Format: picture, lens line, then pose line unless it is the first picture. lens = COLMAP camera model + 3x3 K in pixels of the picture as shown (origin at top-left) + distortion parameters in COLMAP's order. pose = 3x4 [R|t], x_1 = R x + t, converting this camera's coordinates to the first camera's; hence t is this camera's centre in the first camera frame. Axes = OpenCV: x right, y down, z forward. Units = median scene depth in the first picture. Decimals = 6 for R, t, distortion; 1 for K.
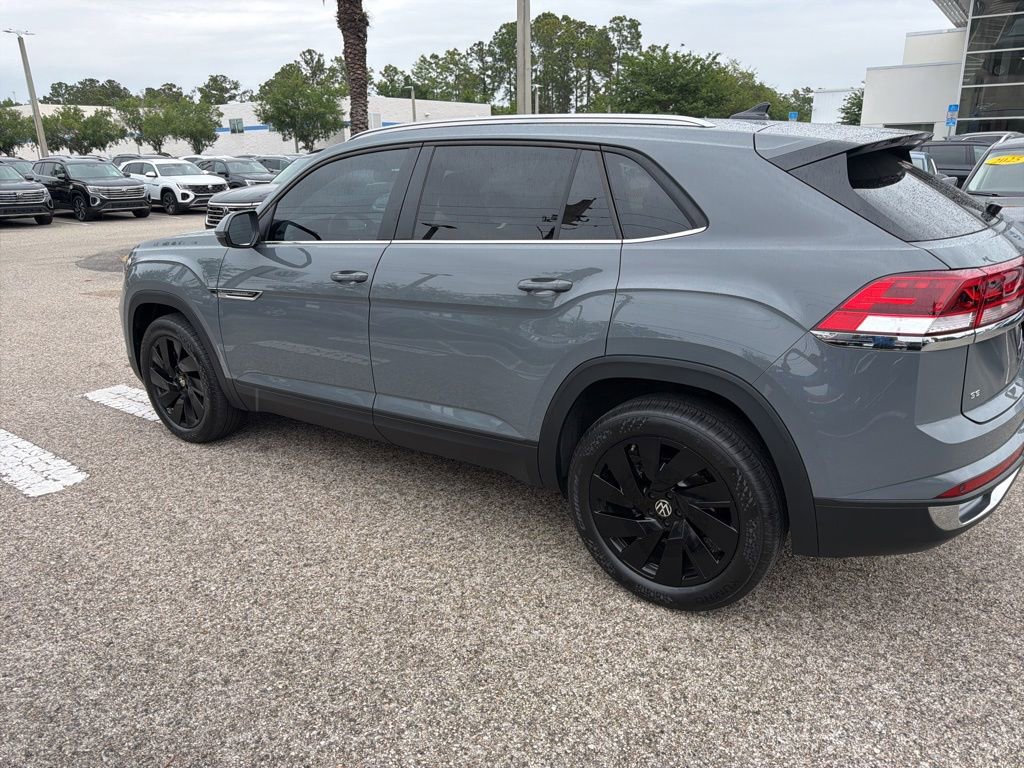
lens RADIAL K [[735.1, 0, 500.1], [0, 735.1, 377.4], [0, 0, 1]] dist [0.003908, -0.005653]
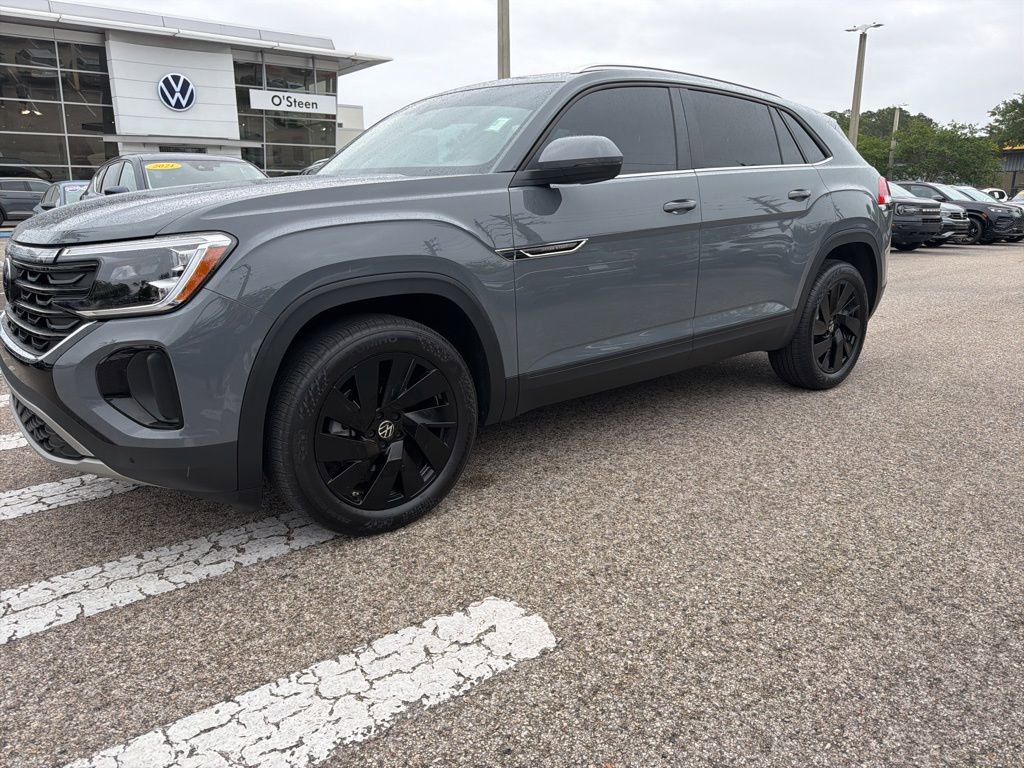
lens RADIAL K [[739.1, 0, 512.0], [0, 739.1, 384.0], [0, 0, 1]] dist [0.017230, -0.022152]
pose [[0.257219, -0.215188, 0.942090, -0.103196], [0.281972, 0.949180, 0.139820, -0.009054], [-0.924300, 0.229679, 0.304824, 0.077277]]
